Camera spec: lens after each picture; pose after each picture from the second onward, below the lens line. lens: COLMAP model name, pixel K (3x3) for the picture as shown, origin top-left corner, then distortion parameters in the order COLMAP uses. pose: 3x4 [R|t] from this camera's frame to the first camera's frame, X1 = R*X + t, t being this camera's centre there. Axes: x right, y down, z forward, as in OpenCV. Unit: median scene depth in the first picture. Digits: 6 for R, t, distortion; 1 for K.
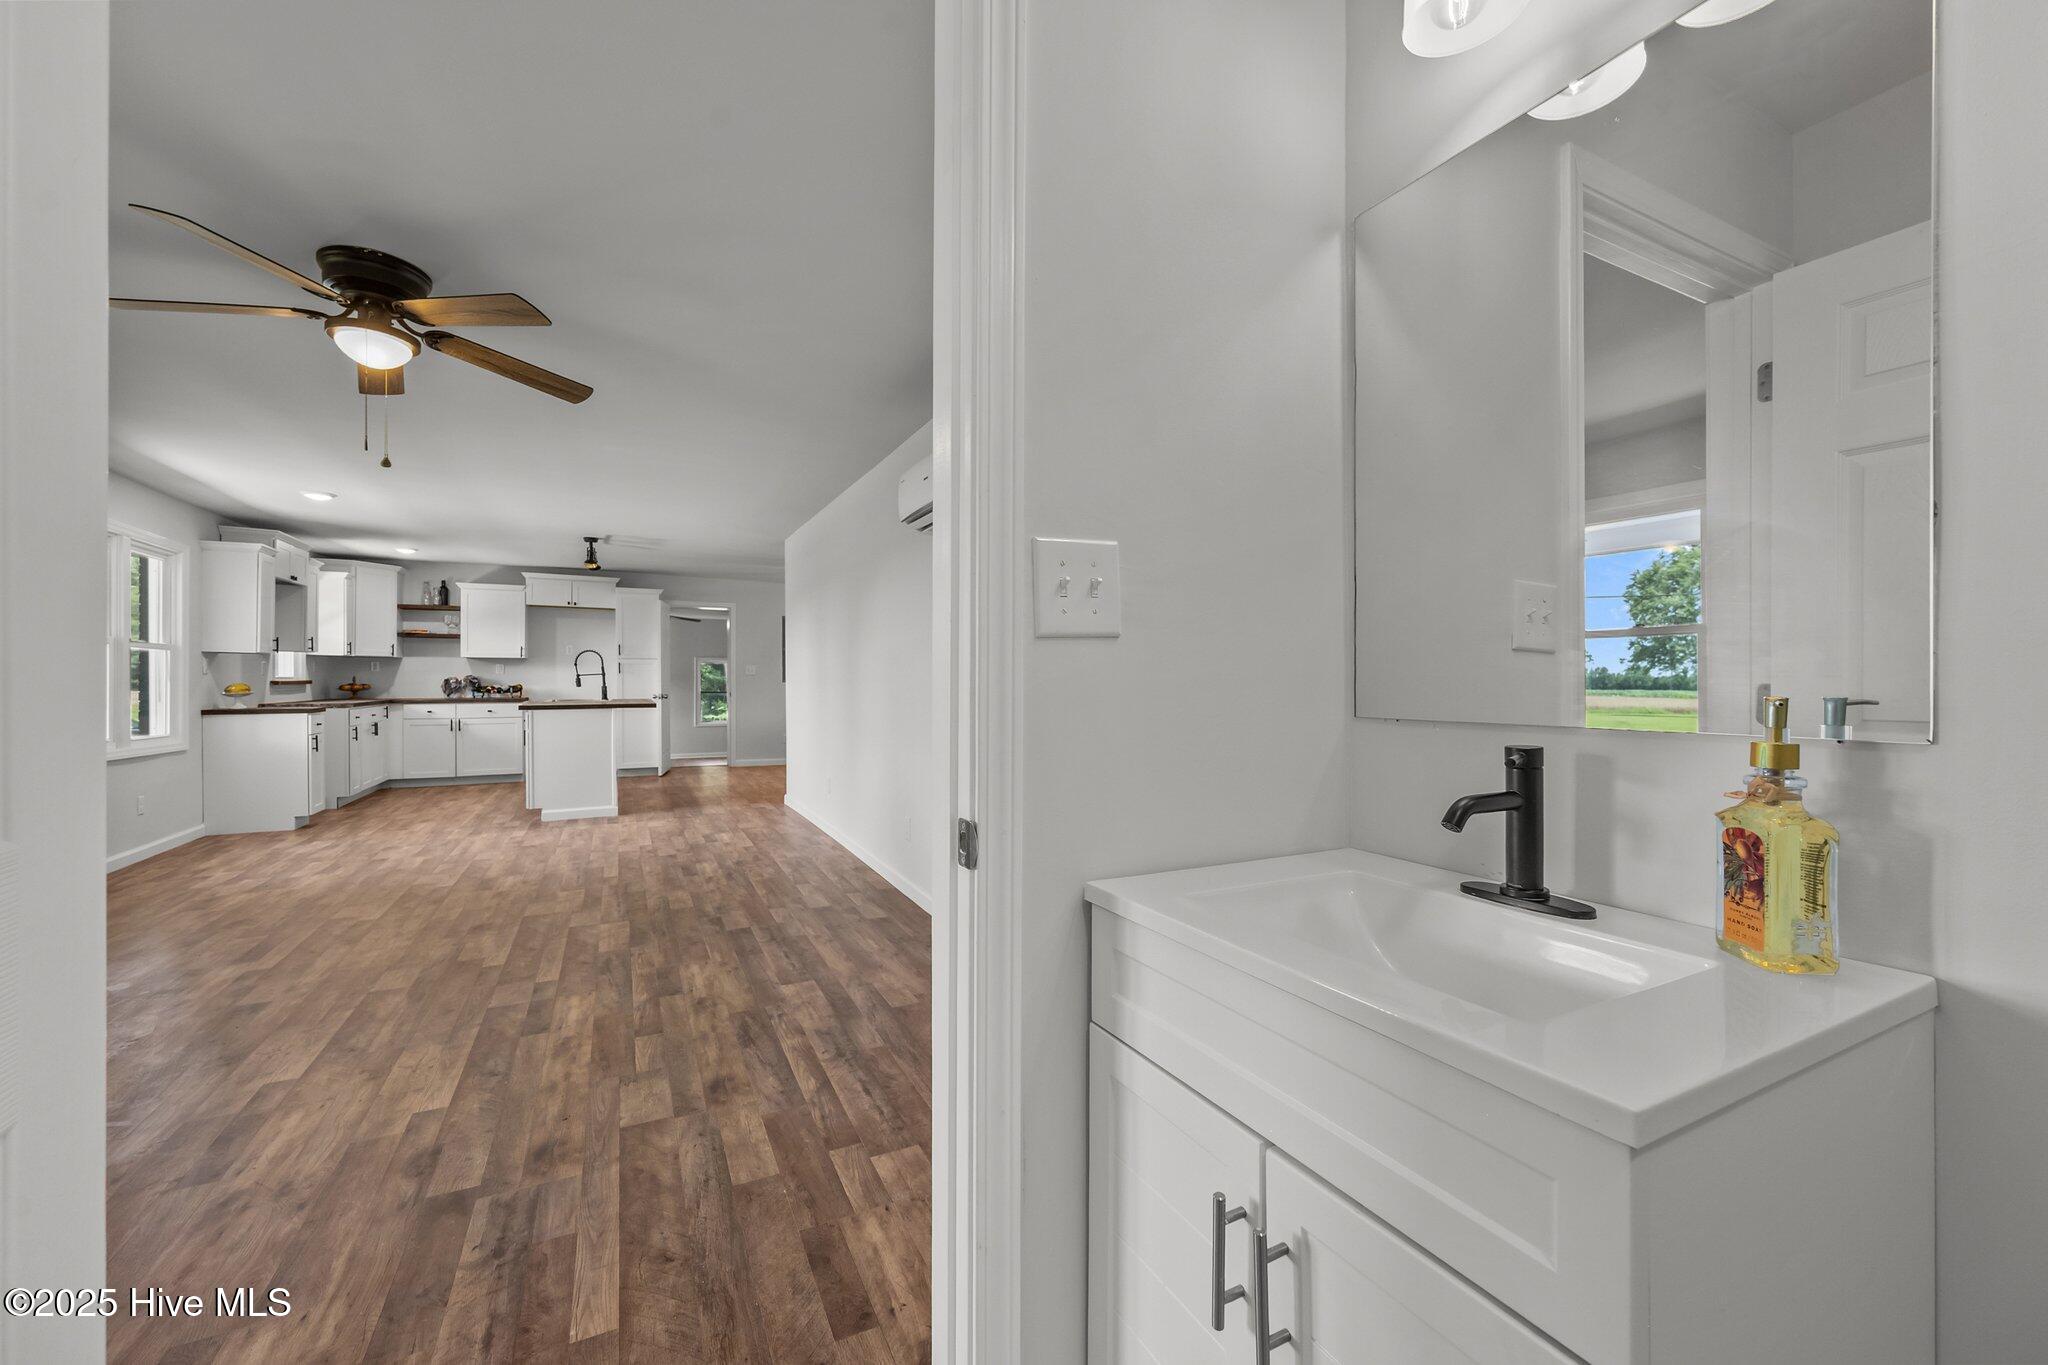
lens RADIAL K [[813.8, 0, 1028.2], [0, 813.8, 683.9], [0, 0, 1]] dist [0.000224, 0.000154]
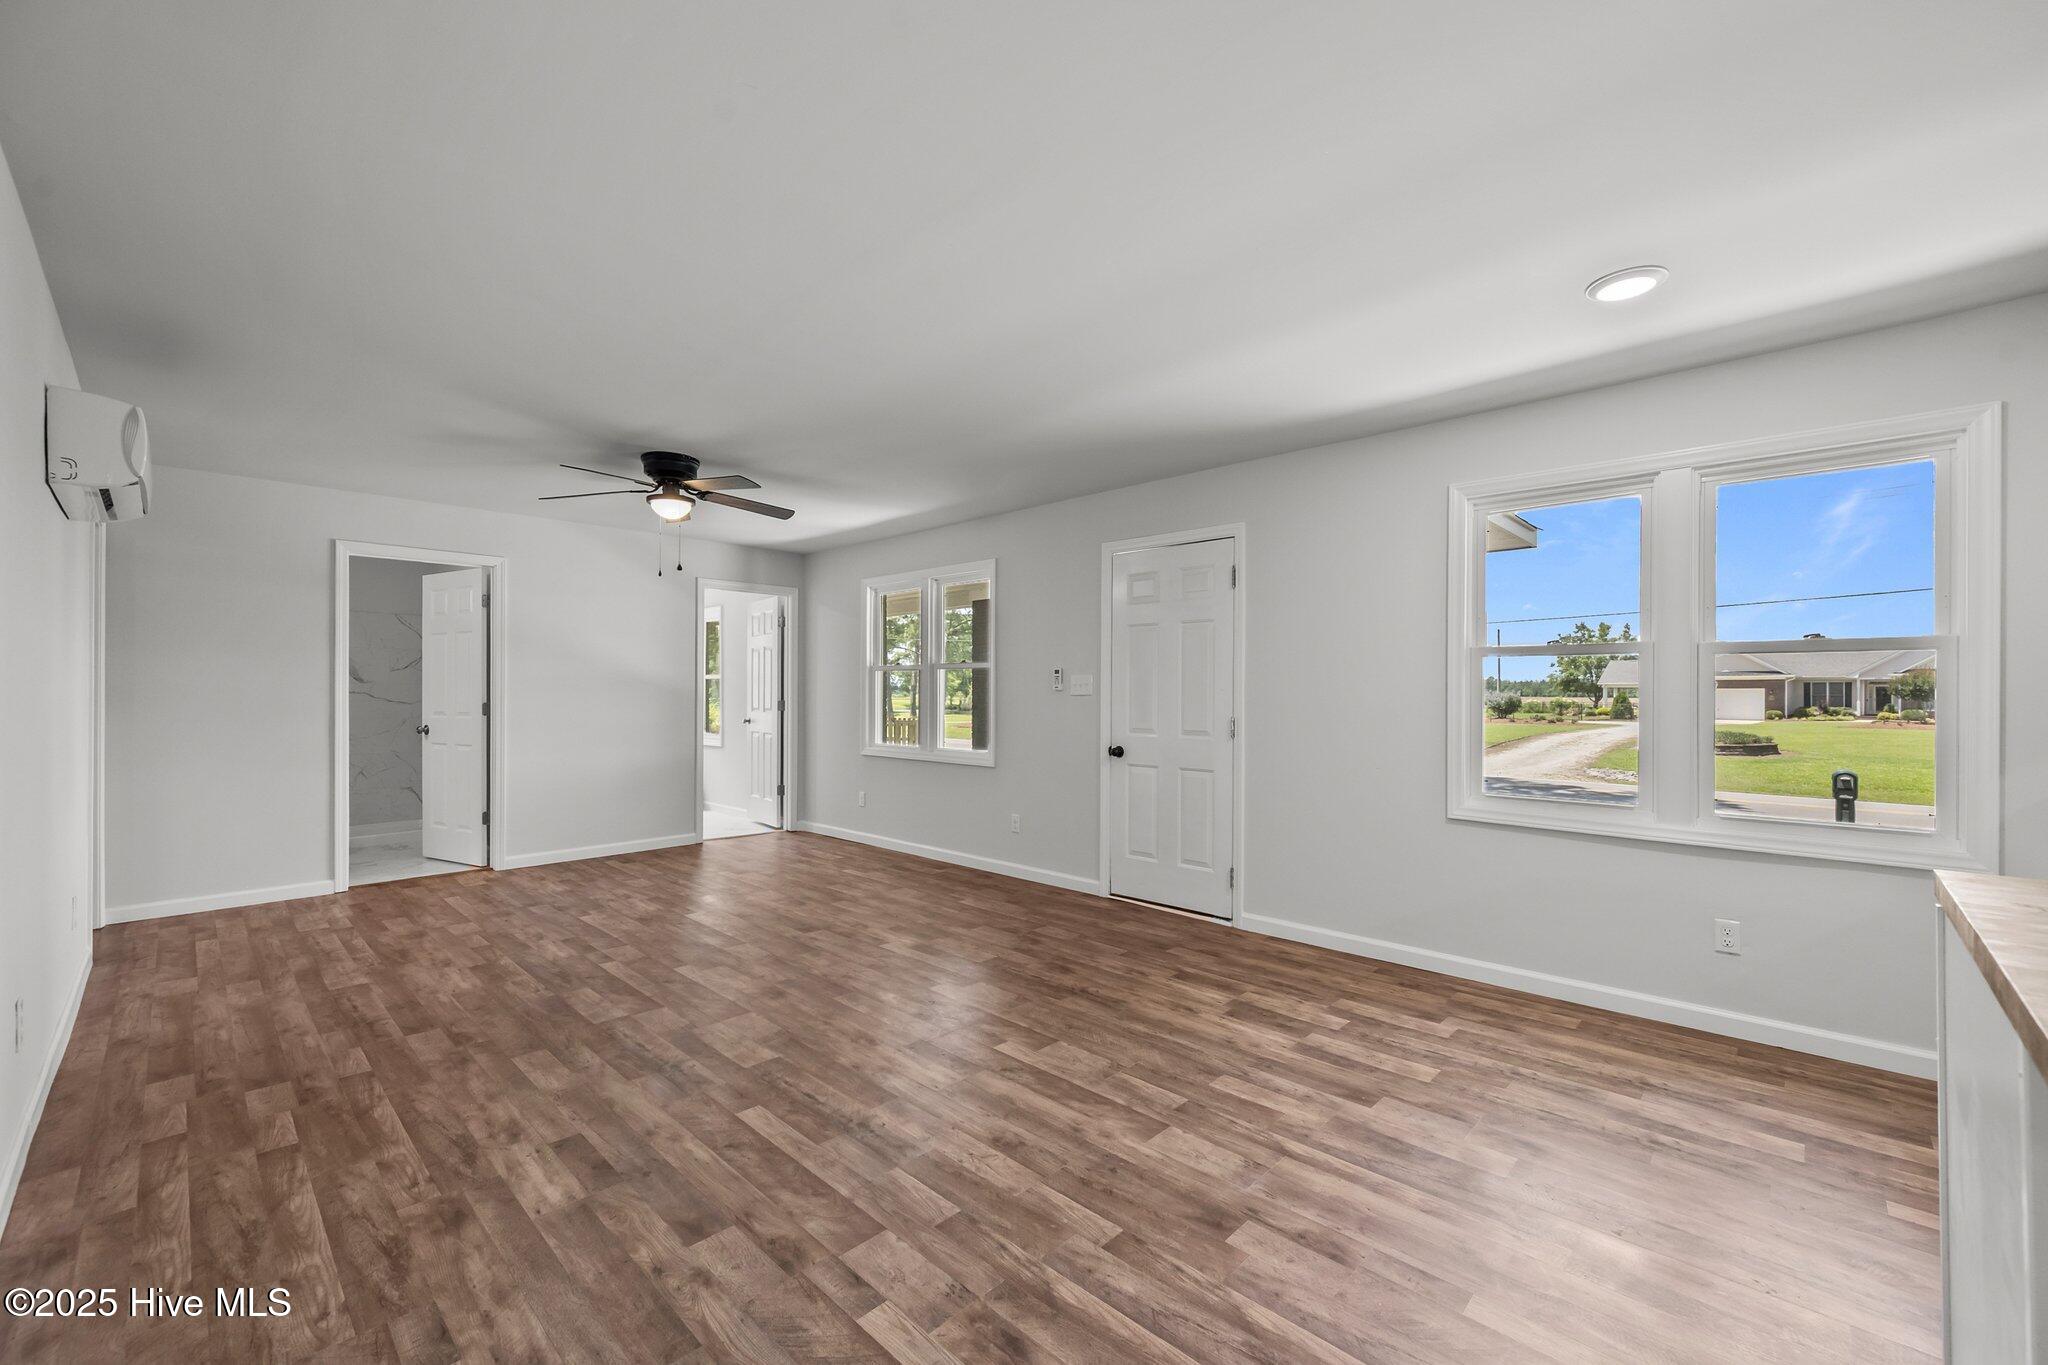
lens RADIAL K [[816.7, 0, 1028.9], [0, 816.7, 688.4], [0, 0, 1]] dist [0.000027, -0.000150]
pose [[-0.942595, -0.003722, -0.333916, -0.296470], [-0.002011, 0.999983, -0.005471, -0.010870], [0.333931, -0.004485, -0.942587, 0.893598]]
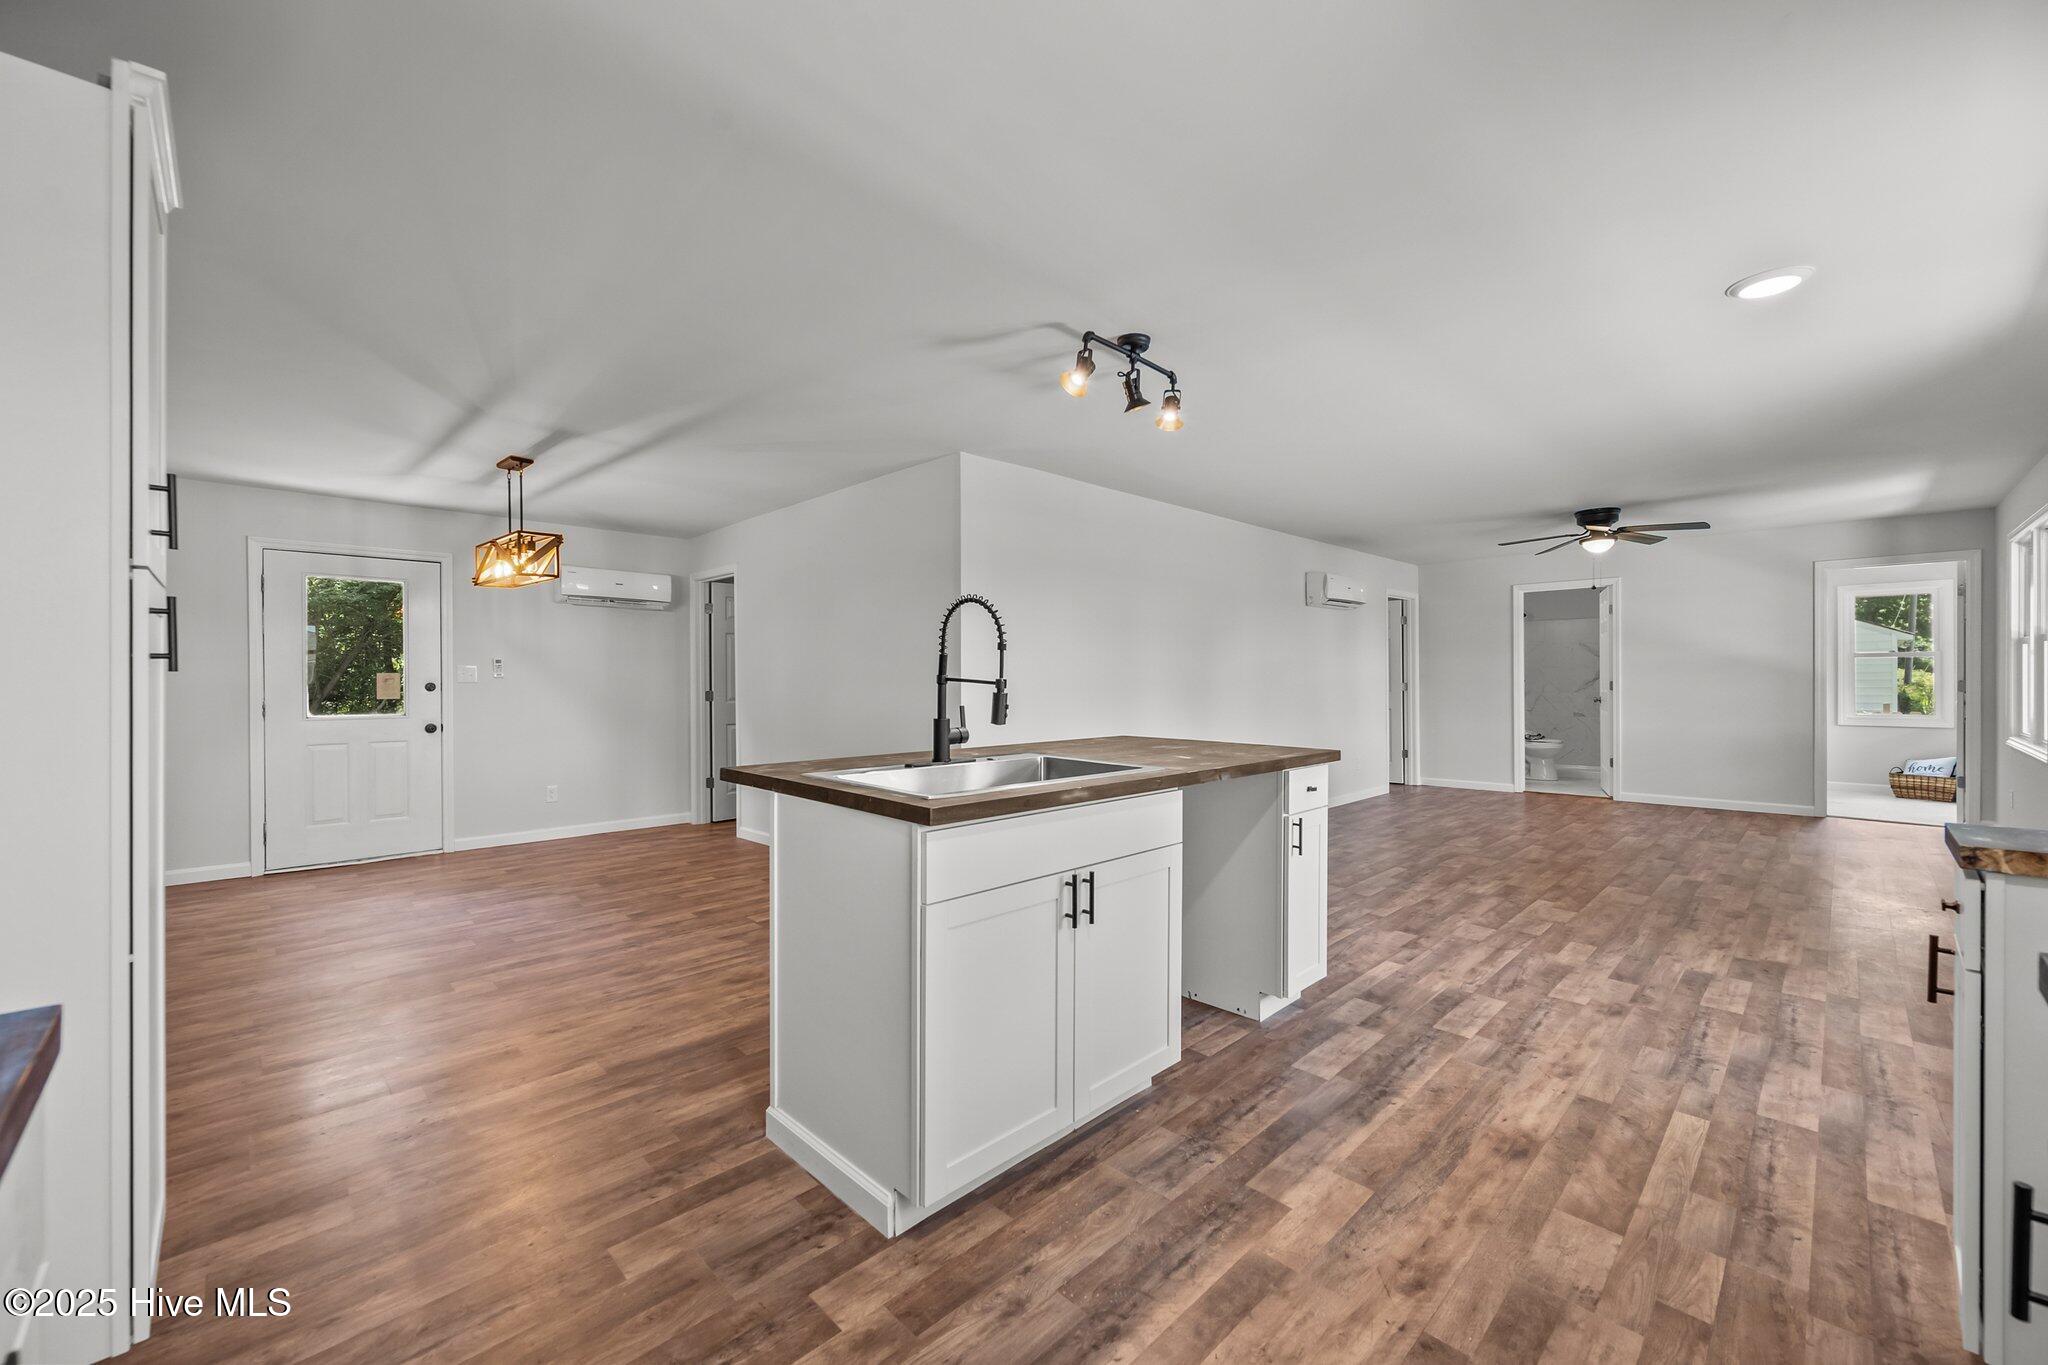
lens RADIAL K [[807.7, 0, 1029.4], [0, 807.7, 685.5], [0, 0, 1]] dist [0.000199, 0.000107]
pose [[-0.307455, -0.007684, 0.951532, -0.805865], [0.008438, 0.999906, 0.010801, -0.012410], [-0.951525, 0.011350, -0.307361, 1.049966]]
